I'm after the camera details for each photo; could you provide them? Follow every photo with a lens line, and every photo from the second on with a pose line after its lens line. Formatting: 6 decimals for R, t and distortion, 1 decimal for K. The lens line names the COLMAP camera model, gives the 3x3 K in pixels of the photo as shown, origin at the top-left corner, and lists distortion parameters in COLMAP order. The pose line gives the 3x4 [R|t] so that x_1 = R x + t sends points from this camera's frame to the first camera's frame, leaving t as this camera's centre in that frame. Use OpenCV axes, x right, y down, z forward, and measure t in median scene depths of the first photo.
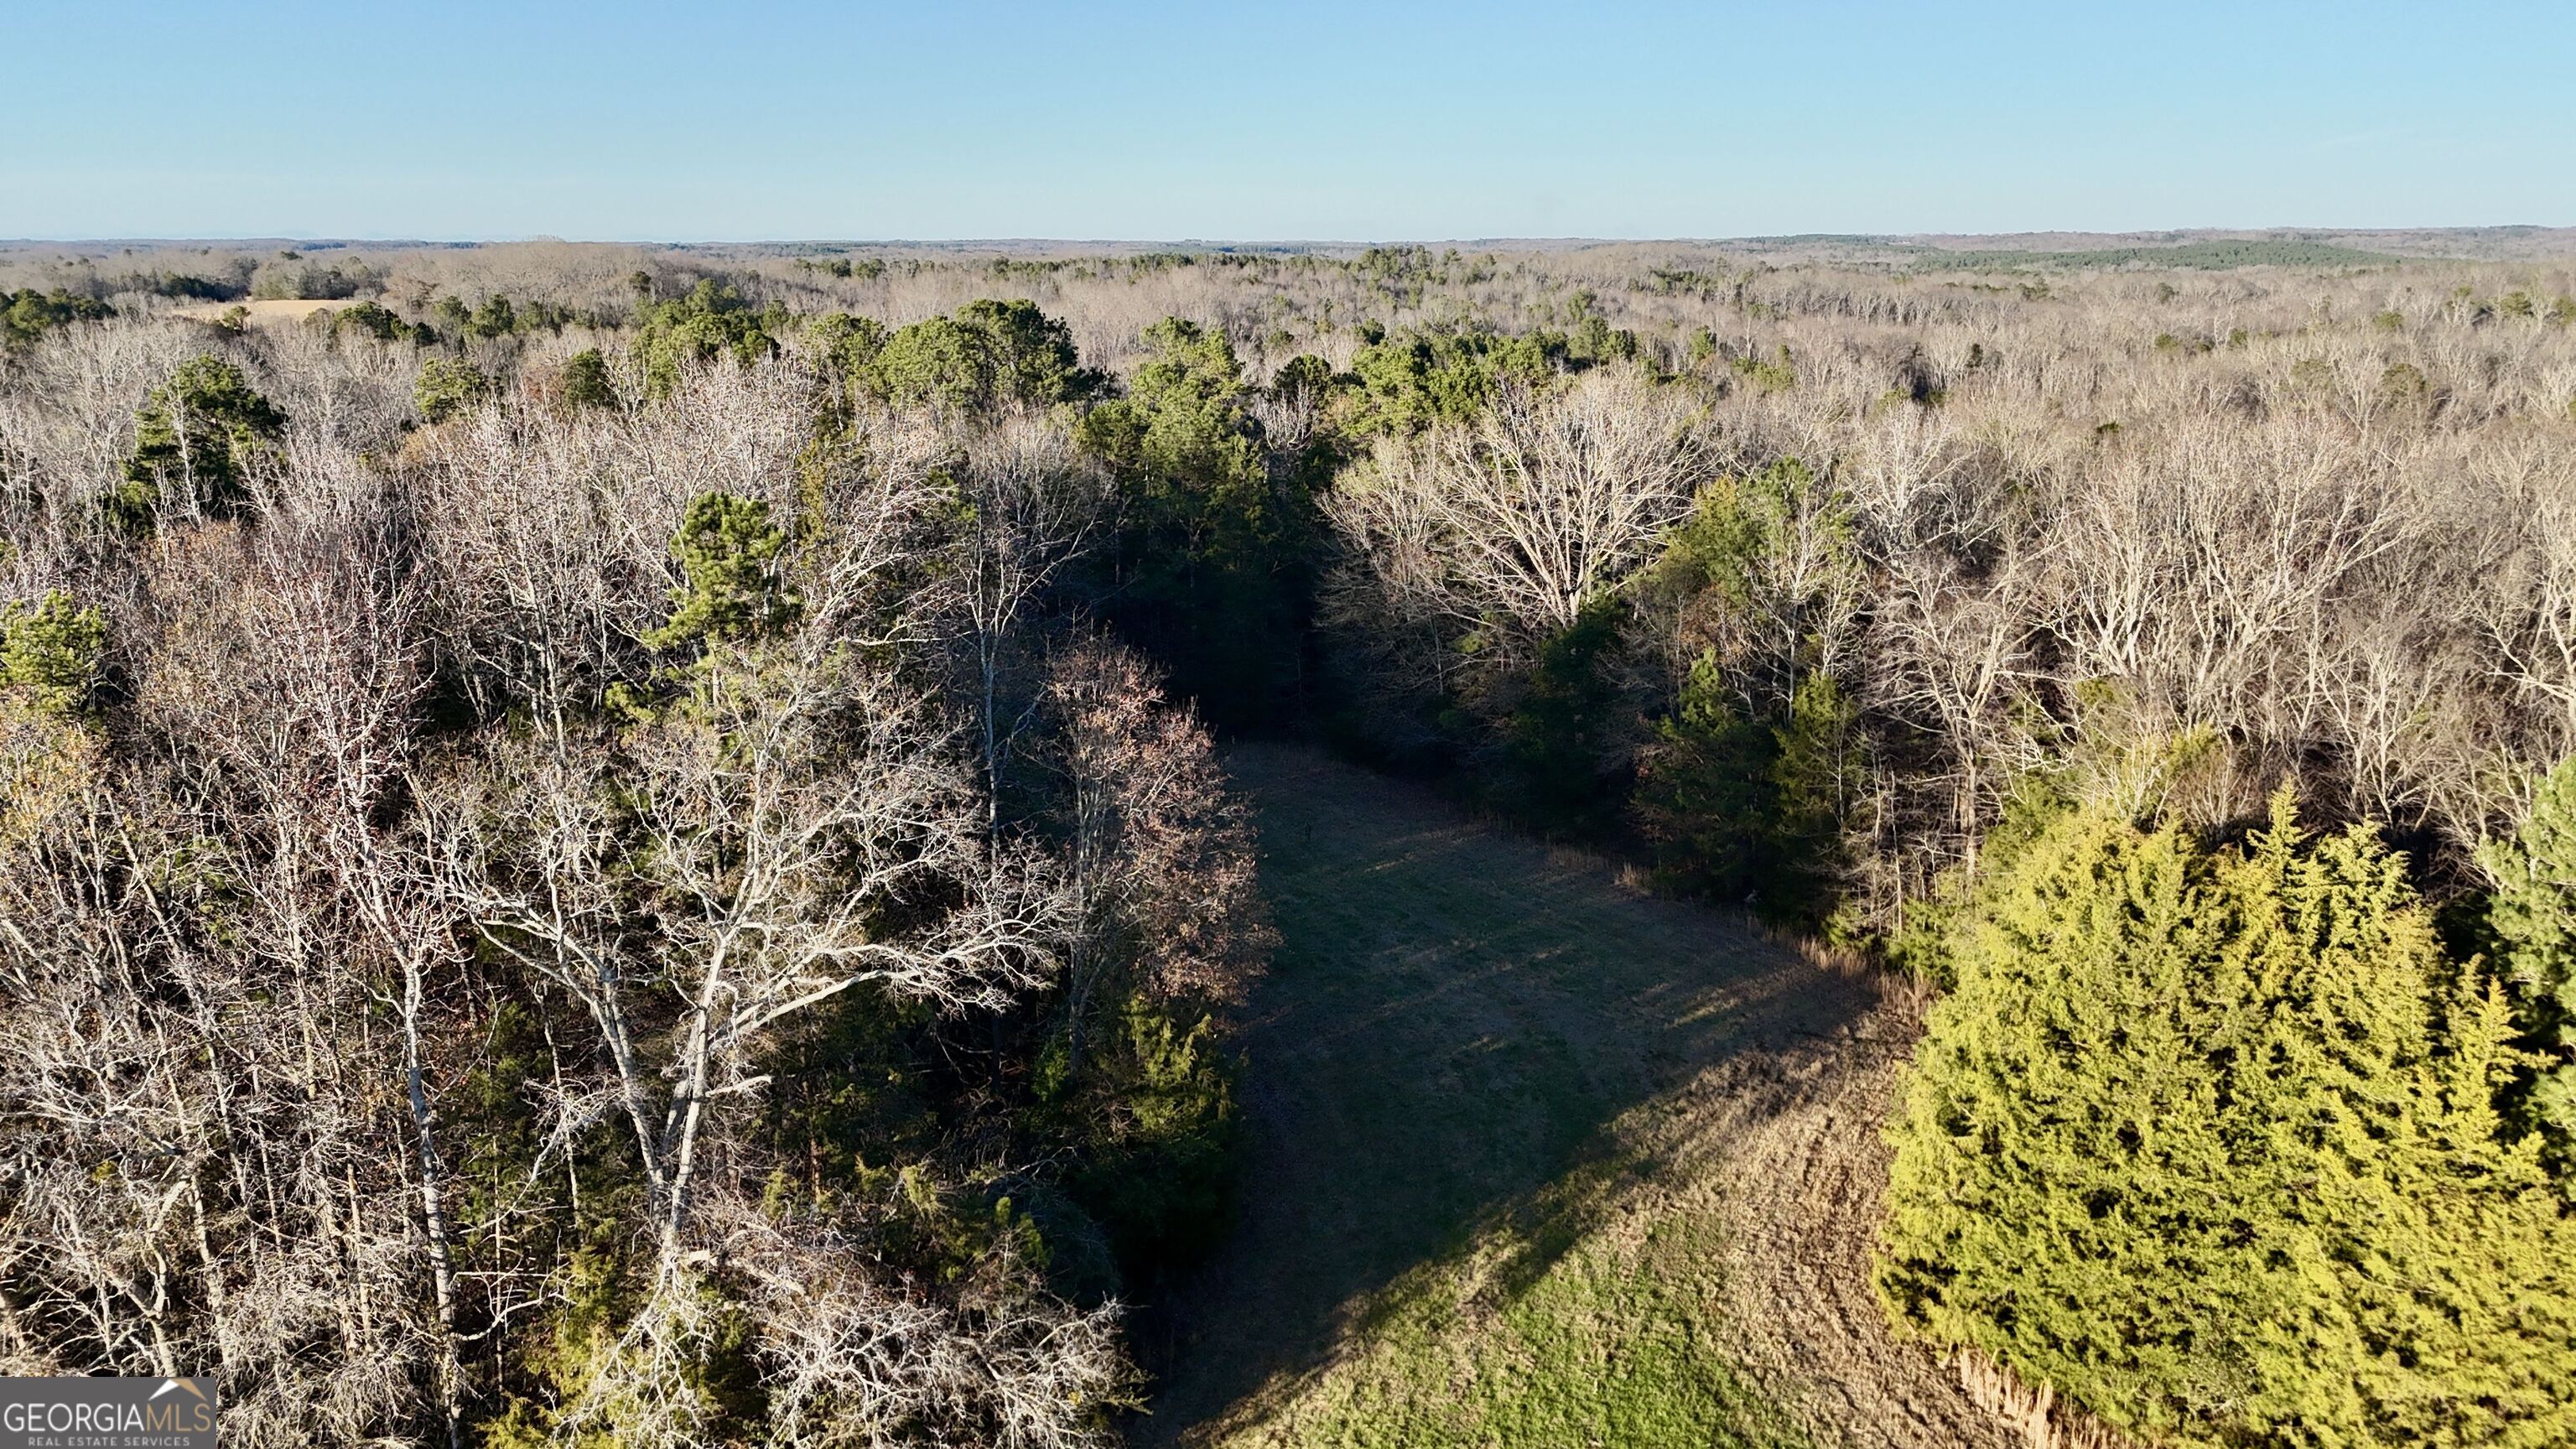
lens RADIAL K [[1848.4, 0, 1269.9], [0, 1848.4, 732.9], [0, 0, 1]] dist [0.067964, -0.071801]
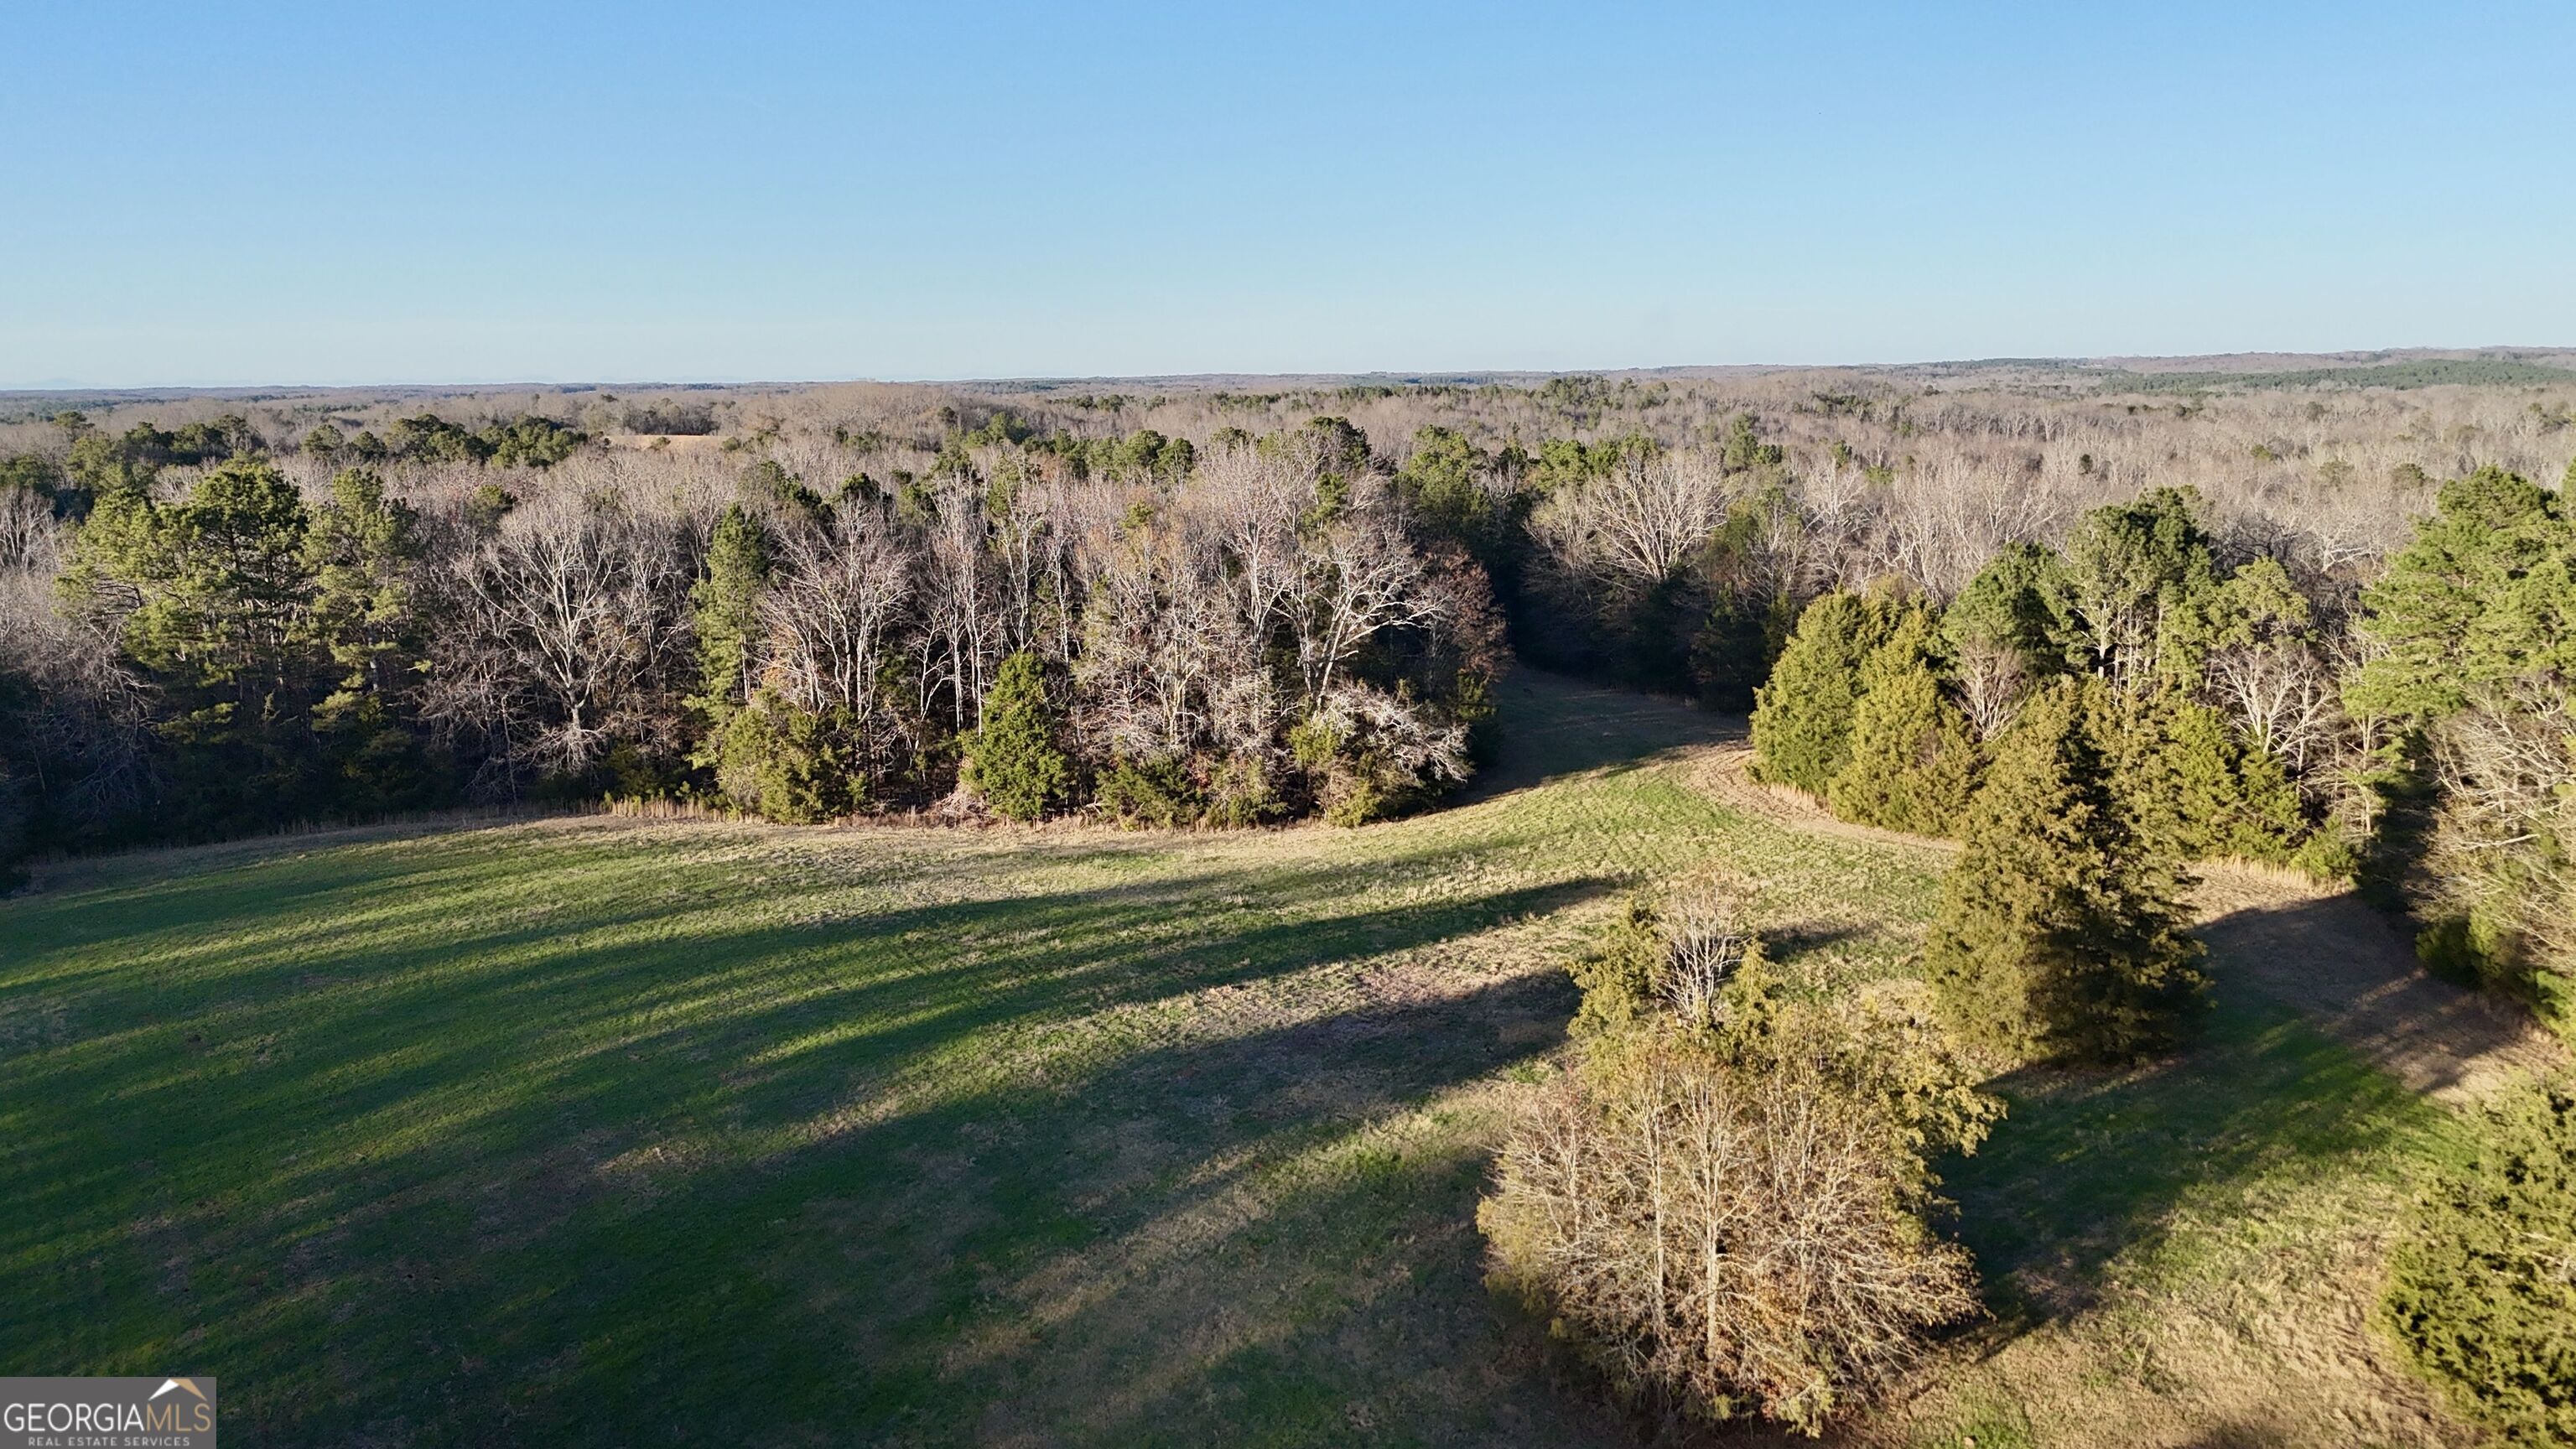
lens RADIAL K [[1848.4, 0, 1264.7], [0, 1848.4, 719.6], [0, 0, 1]] dist [0.067964, -0.071801]
pose [[0.994990, 0.006258, -0.099778, -0.034589], [-0.013617, 0.997221, -0.073240, 0.163331], [0.099043, 0.074231, 0.992311, -0.644678]]
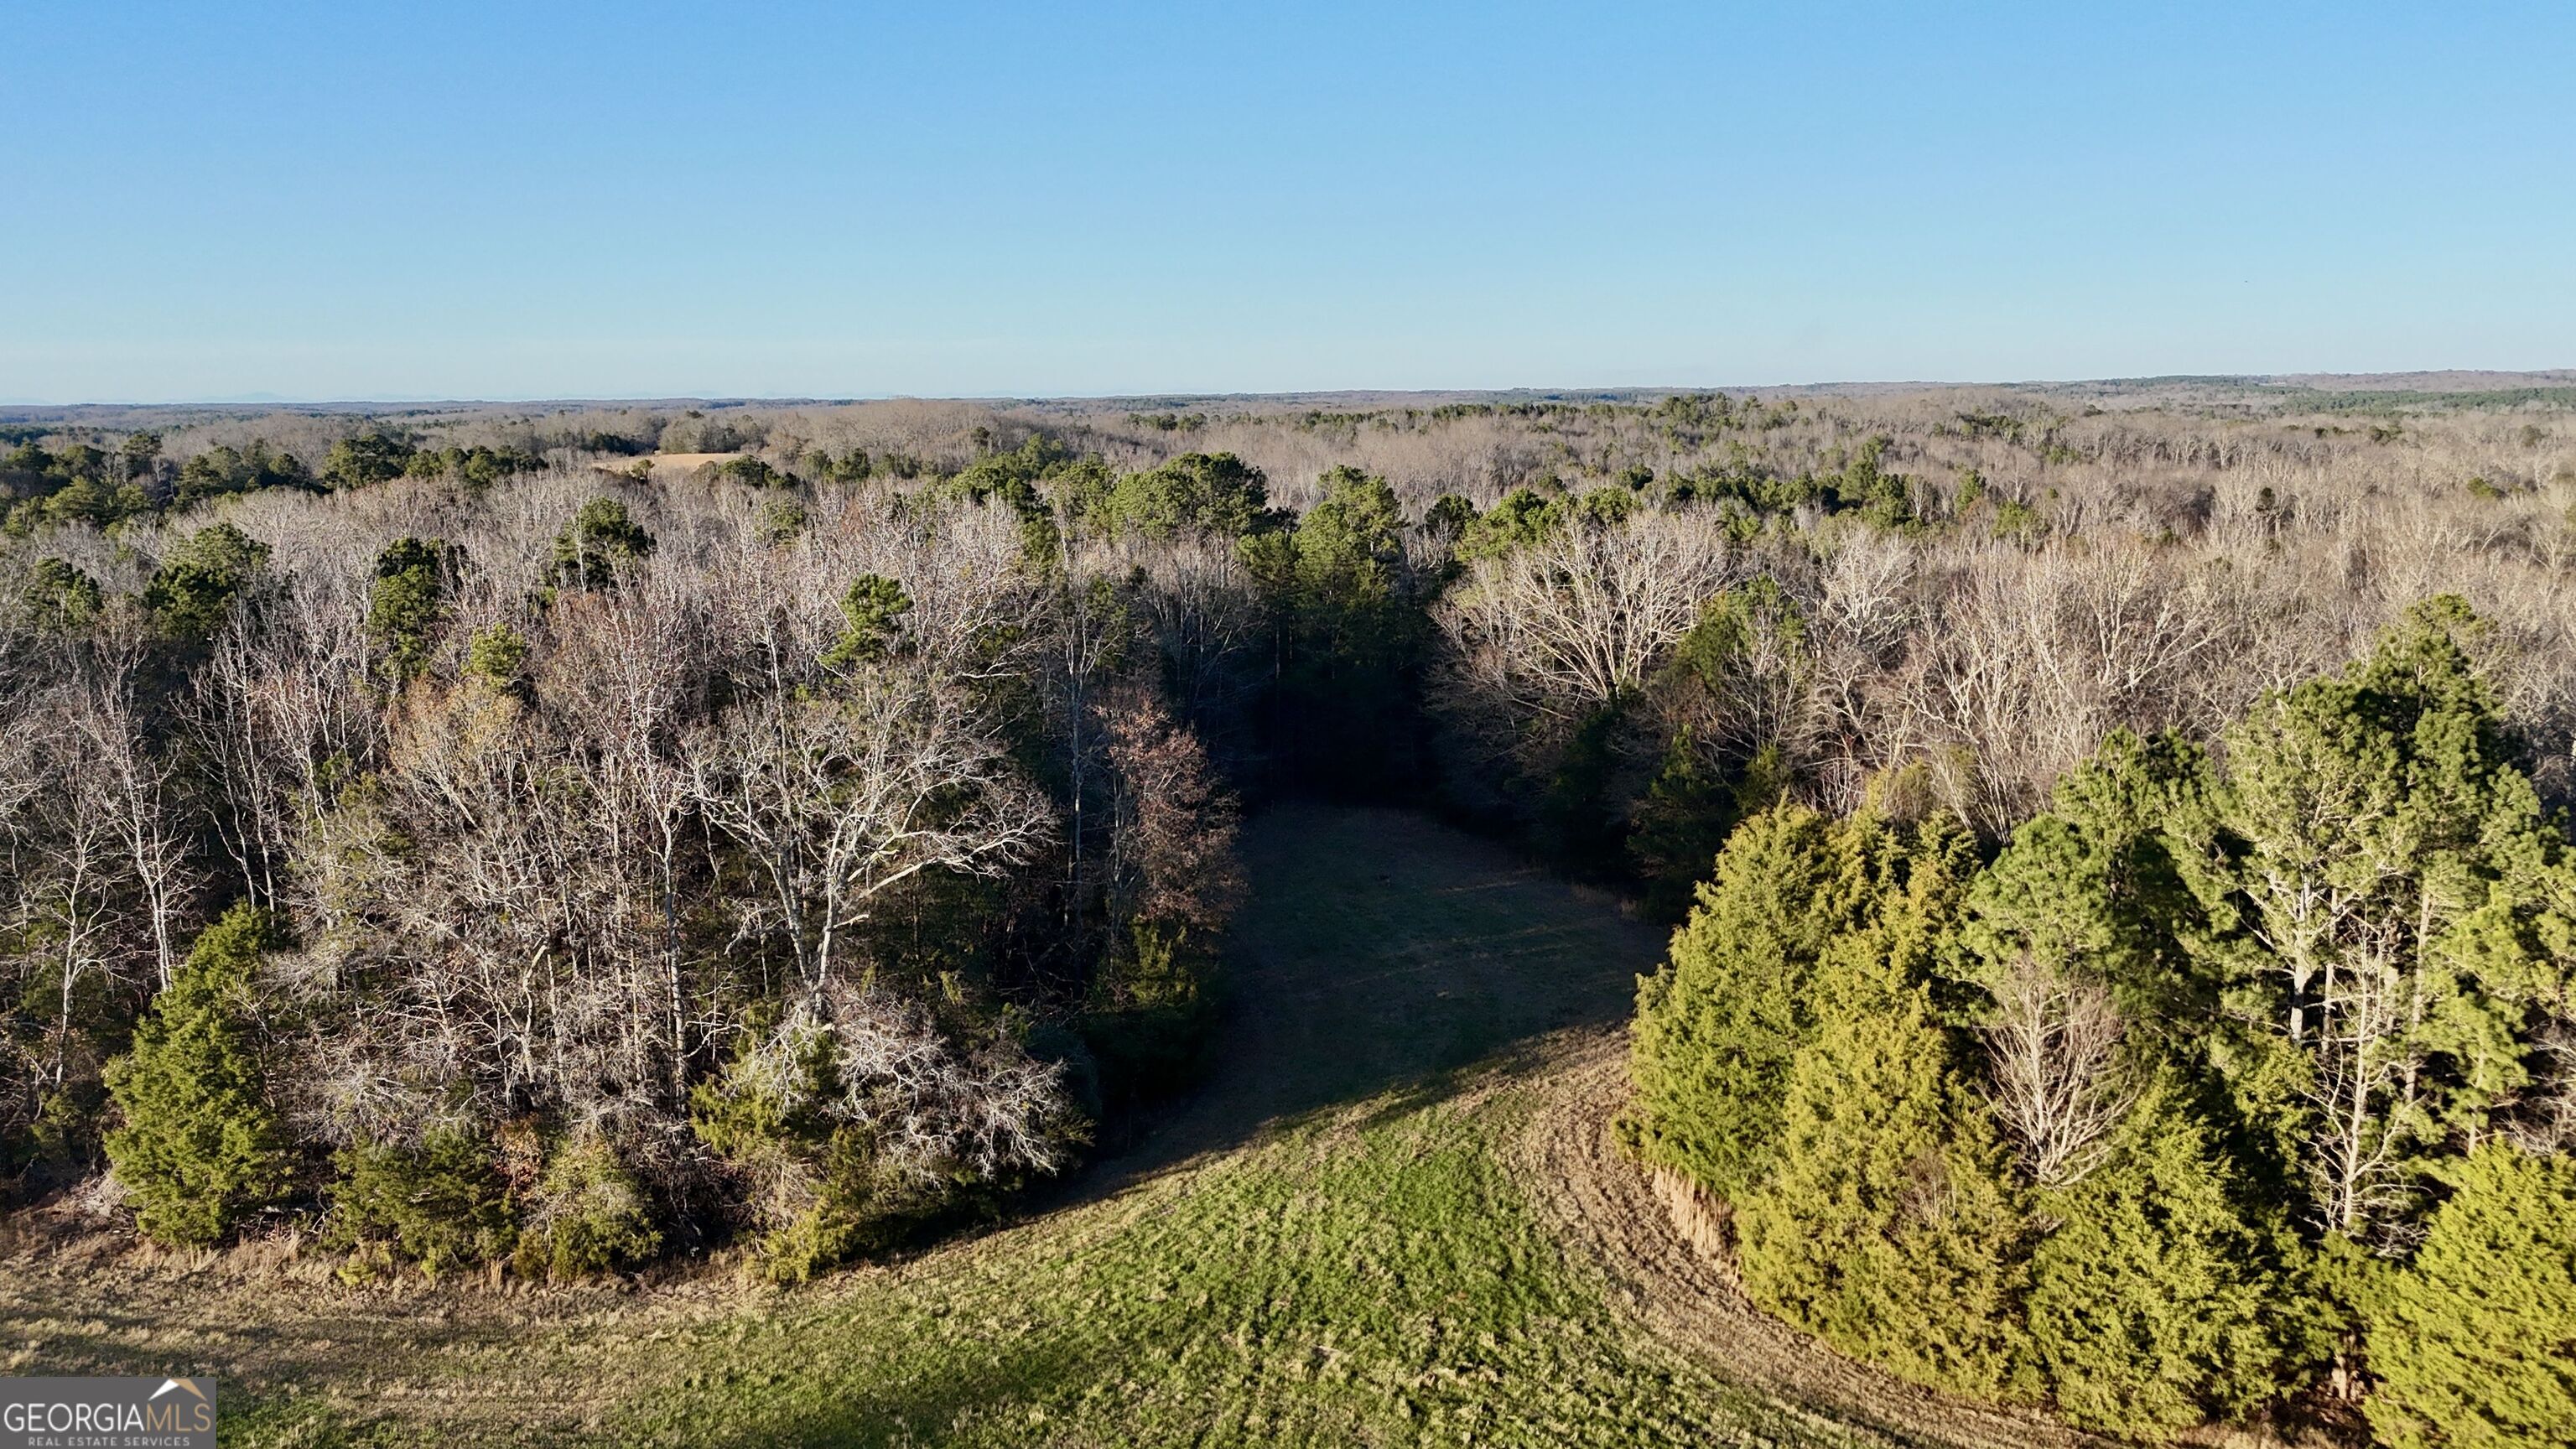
lens RADIAL K [[1848.4, 0, 1276.7], [0, 1848.4, 728.2], [0, 0, 1]] dist [0.067964, -0.071801]
pose [[0.985276, 0.021127, -0.169663, 0.115959], [-0.034372, 0.996552, -0.075514, 0.040519], [0.167483, 0.080234, 0.982605, -0.184767]]
